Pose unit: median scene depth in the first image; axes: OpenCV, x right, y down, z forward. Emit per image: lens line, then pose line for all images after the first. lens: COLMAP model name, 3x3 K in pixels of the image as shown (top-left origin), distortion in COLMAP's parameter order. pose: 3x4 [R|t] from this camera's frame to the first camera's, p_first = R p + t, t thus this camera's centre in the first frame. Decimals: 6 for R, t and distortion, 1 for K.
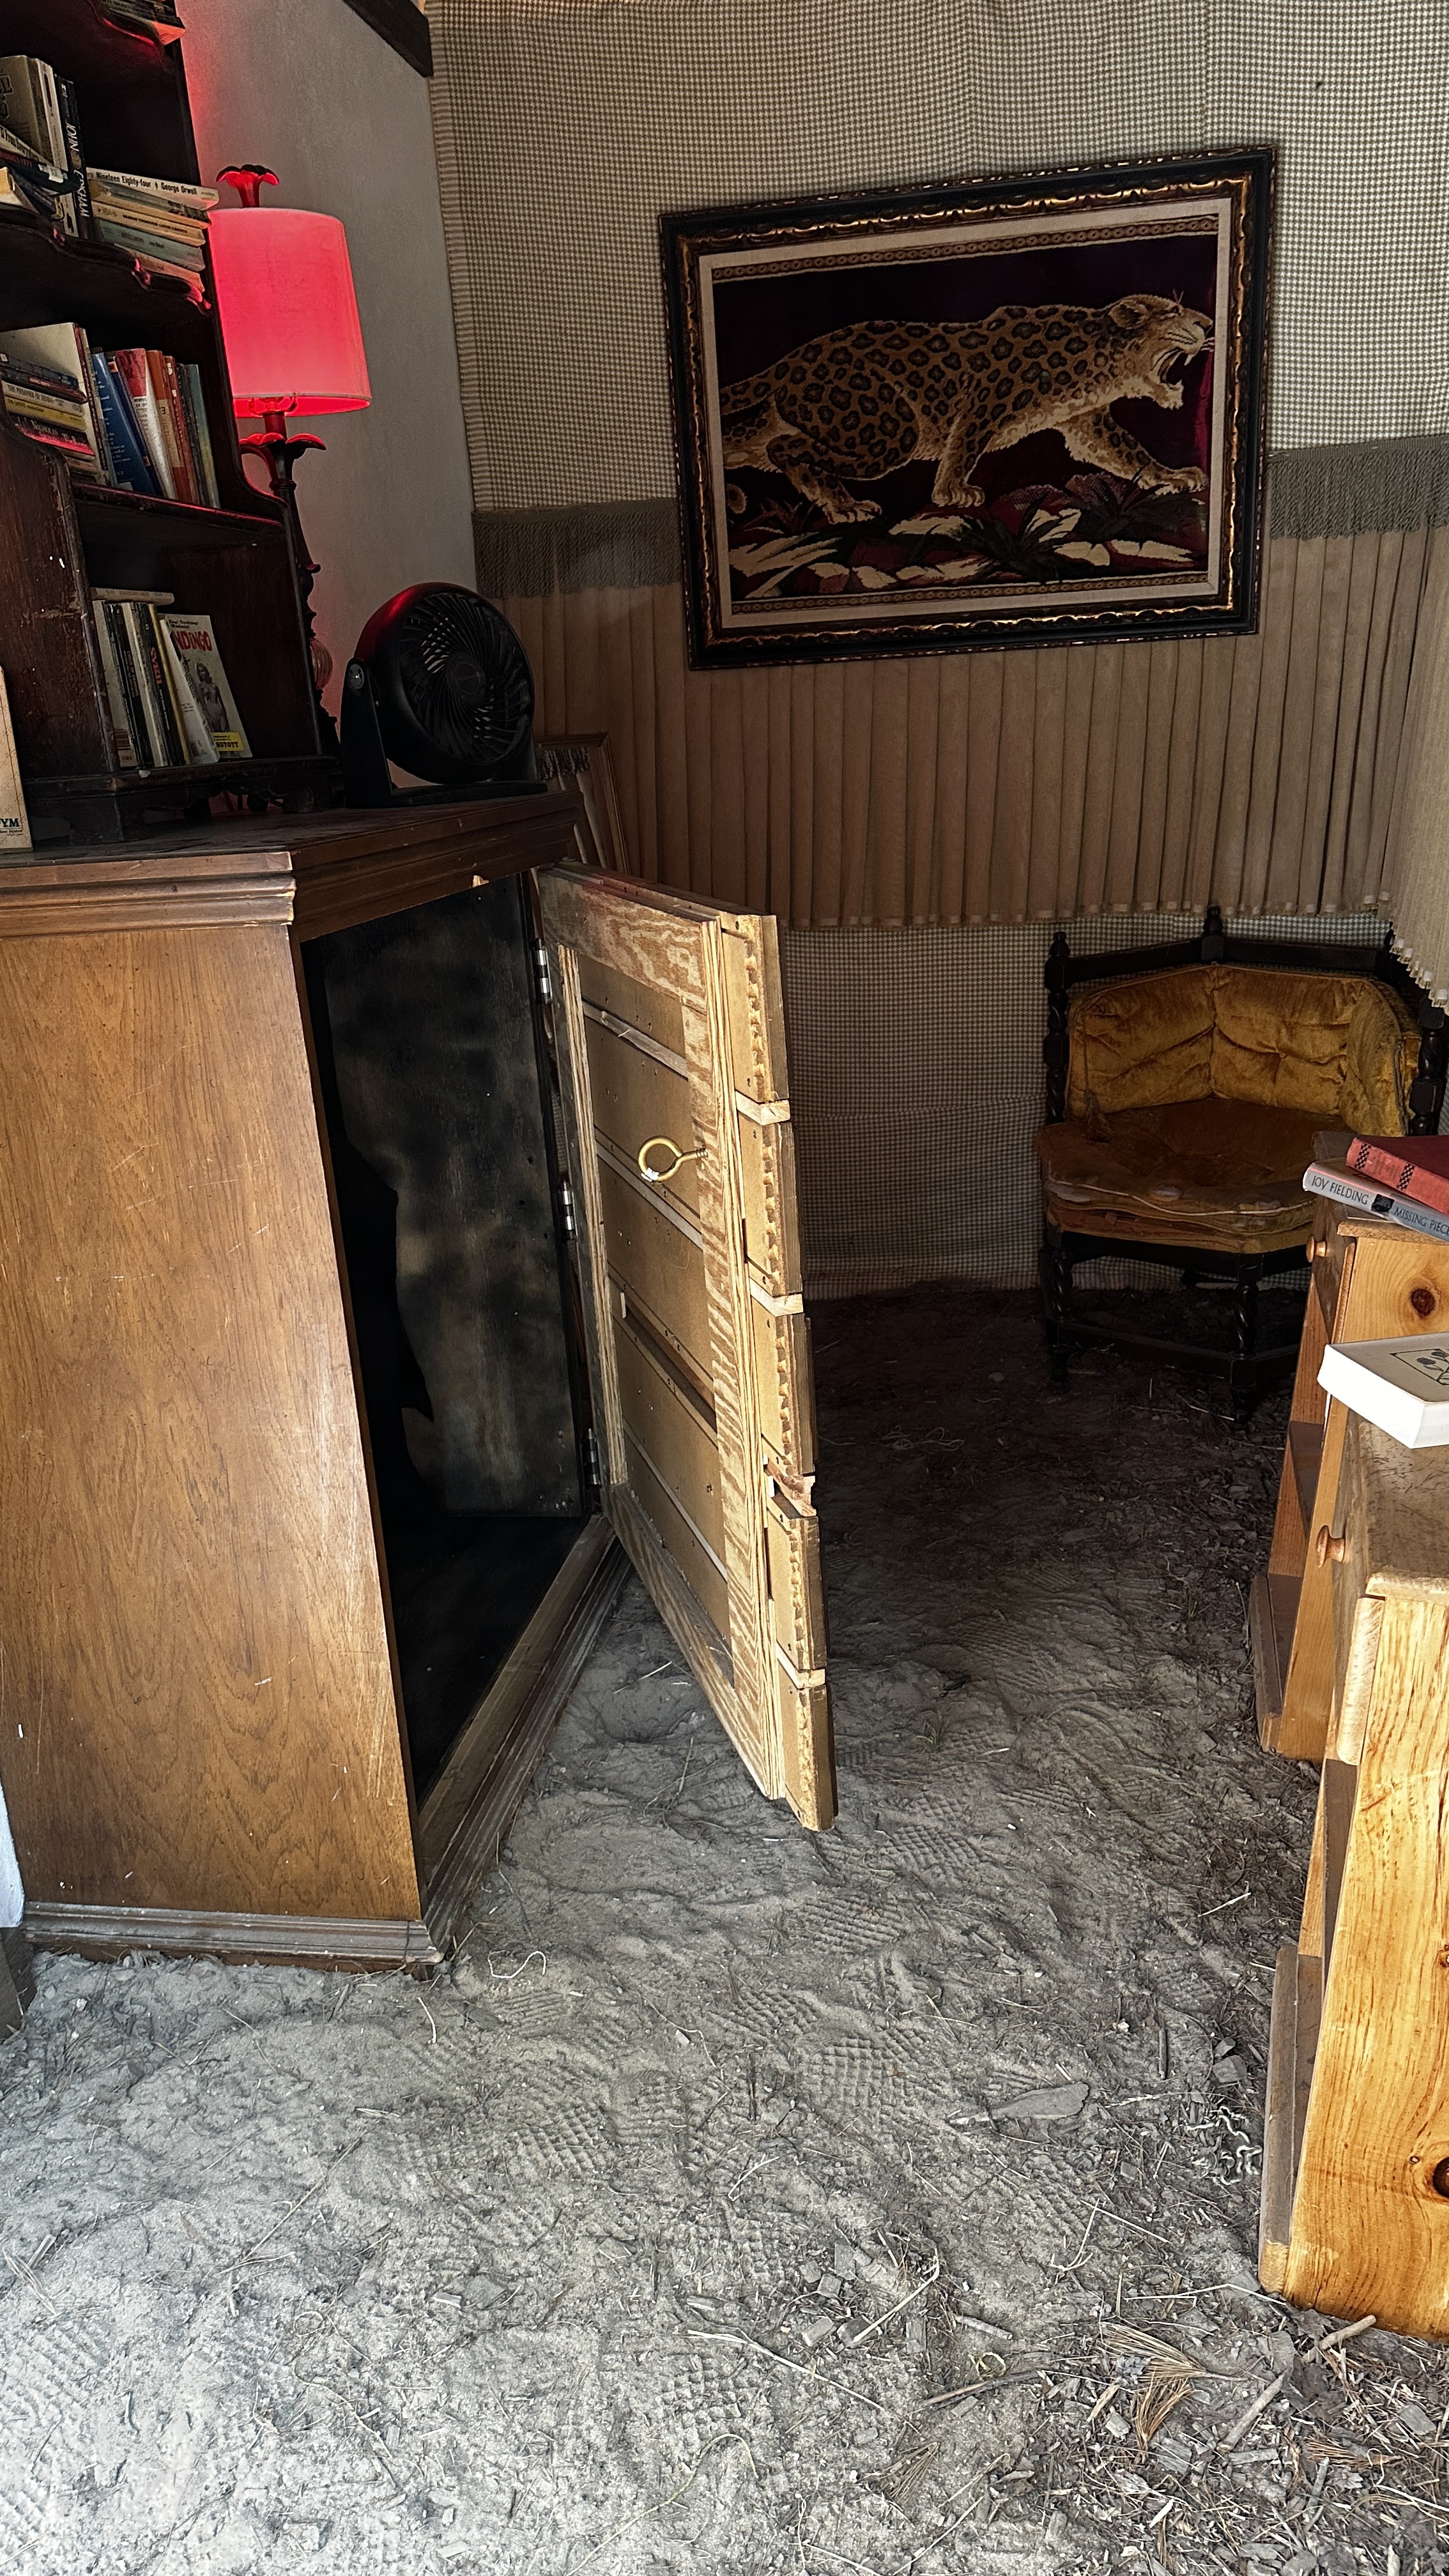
lens RADIAL K [[1774.0, 0, 724.5], [0, 1774.0, 1288.0], [0, 0, 1]] dist [0.058985, -0.069041]
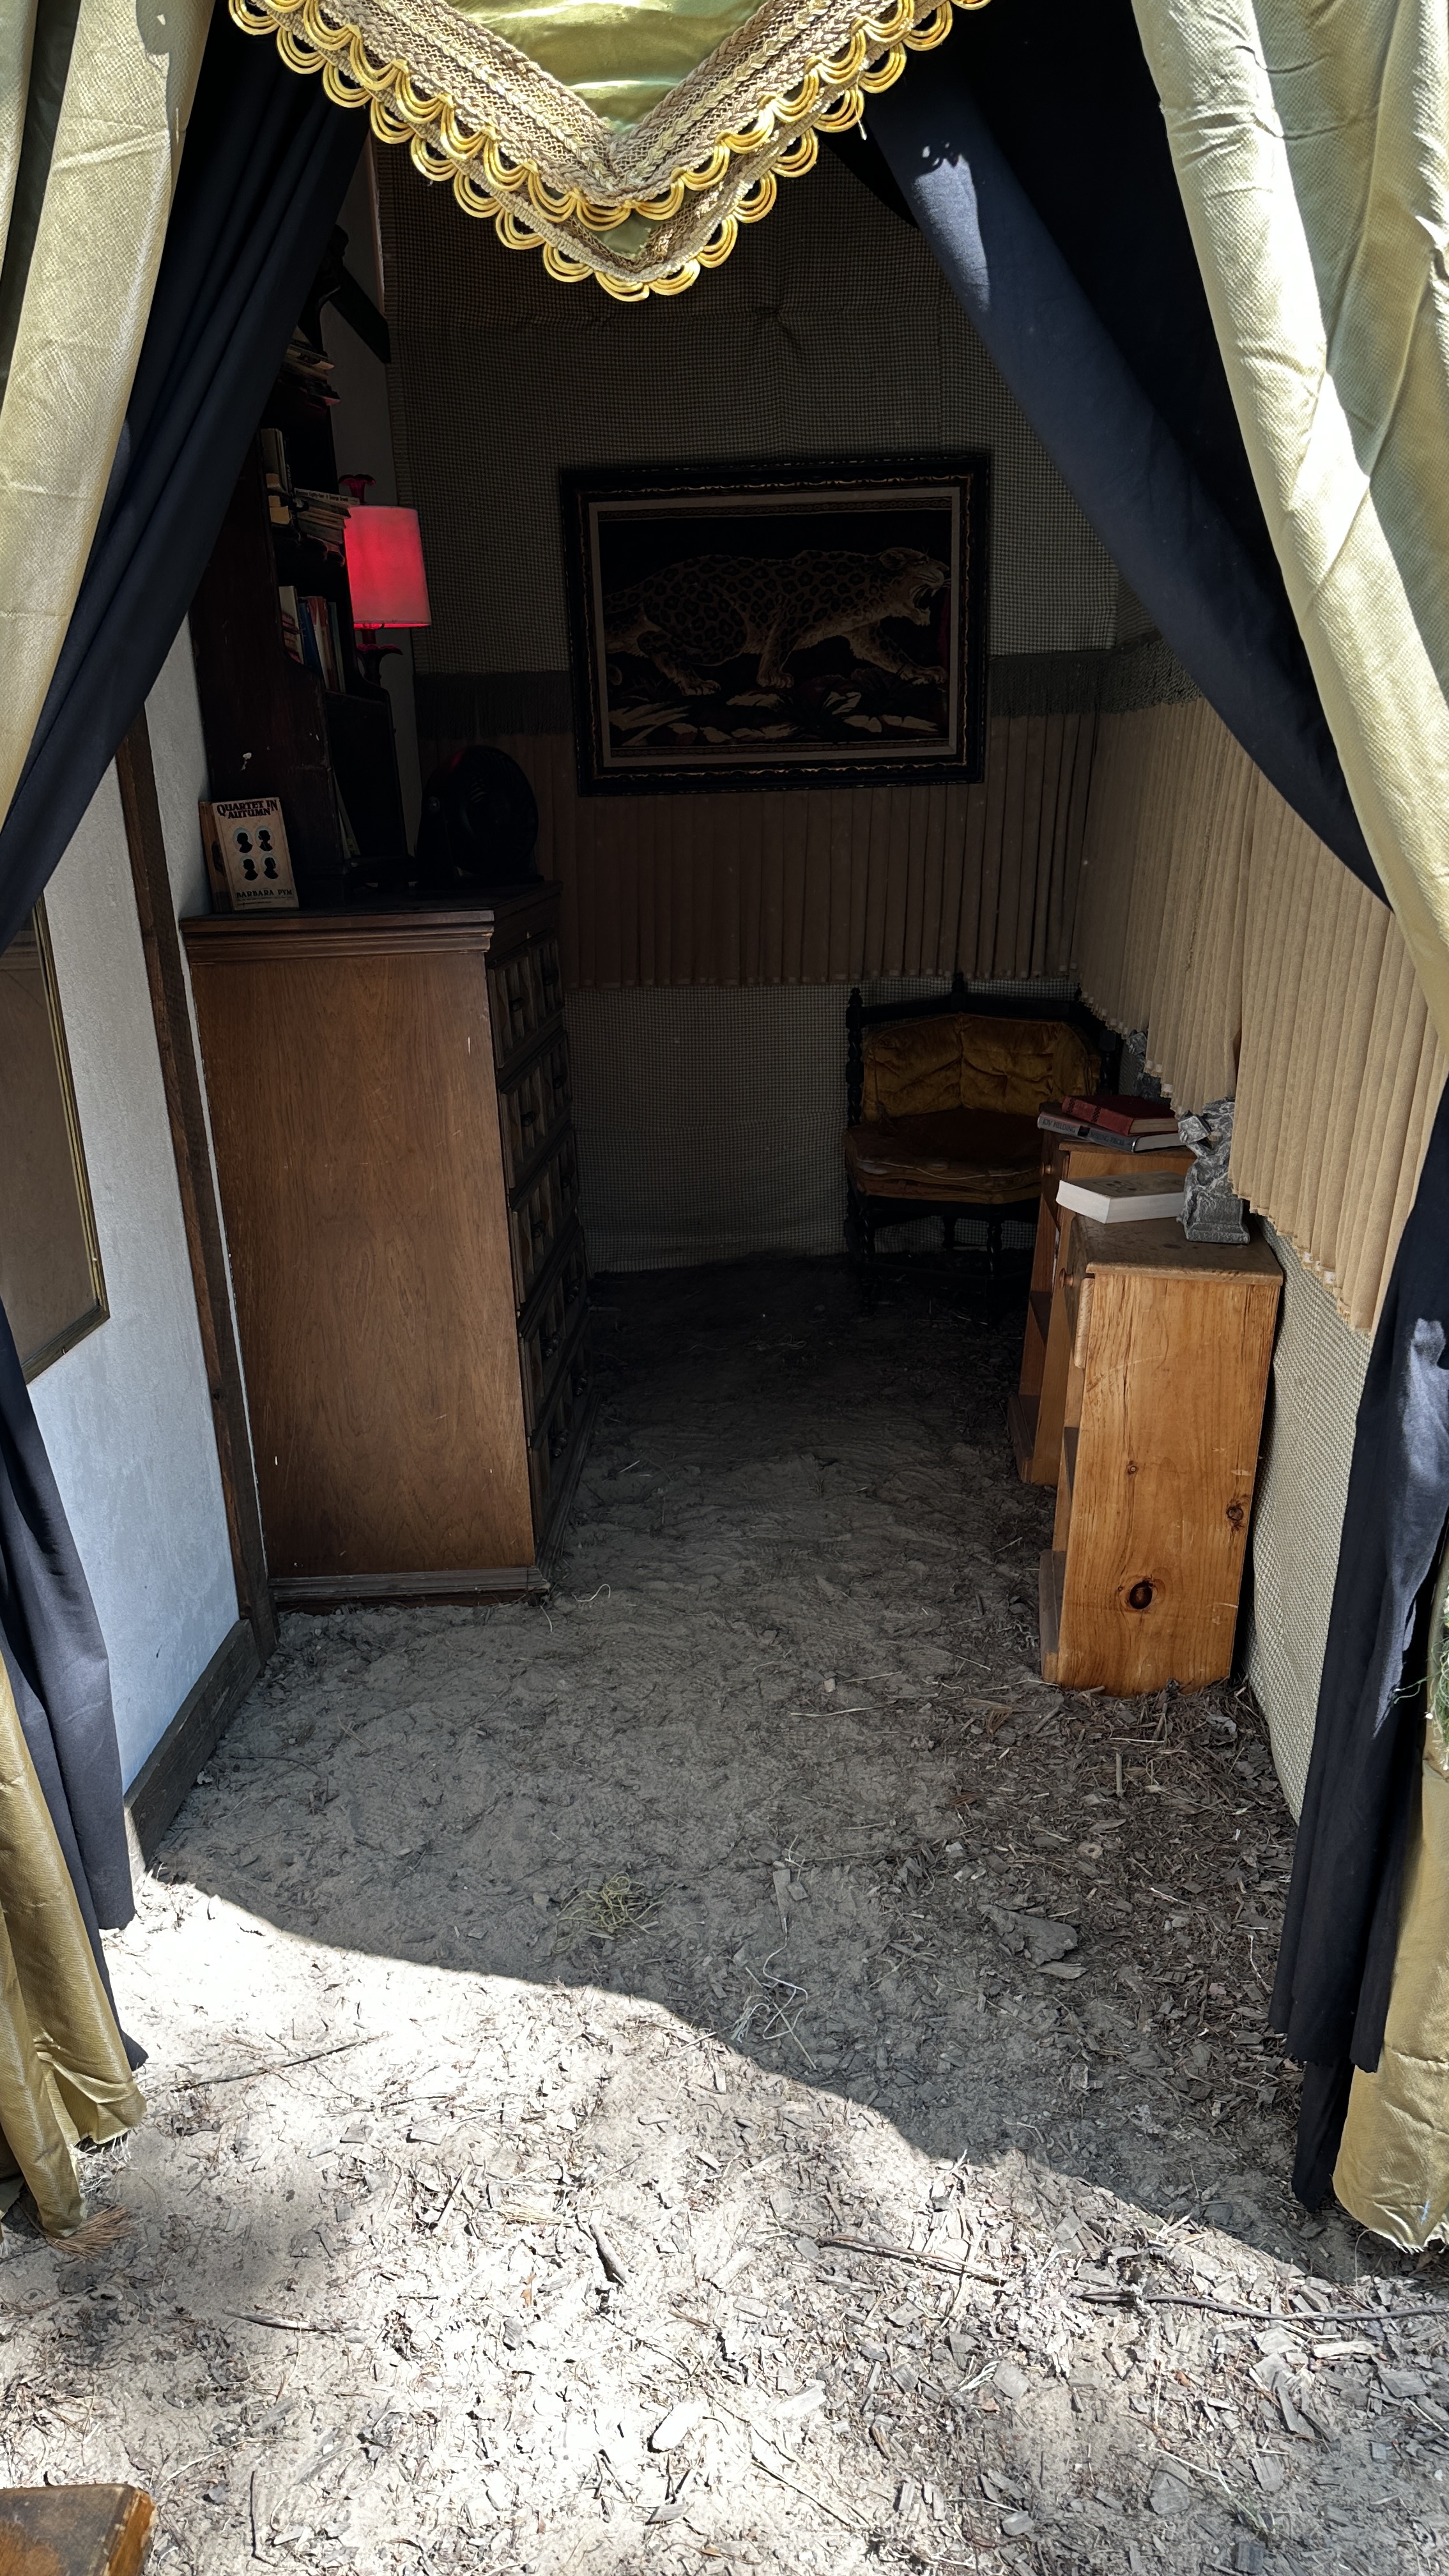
lens RADIAL K [[1684.6, 0, 724.5], [0, 1684.6, 1288.0], [0, 0, 1]] dist [0.175039, -0.264908]
pose [[0.988529, -0.020831, 0.149586, -0.125549], [0.027537, 0.998700, -0.042898, 0.095764], [-0.148498, 0.046525, 0.987818, -0.315613]]
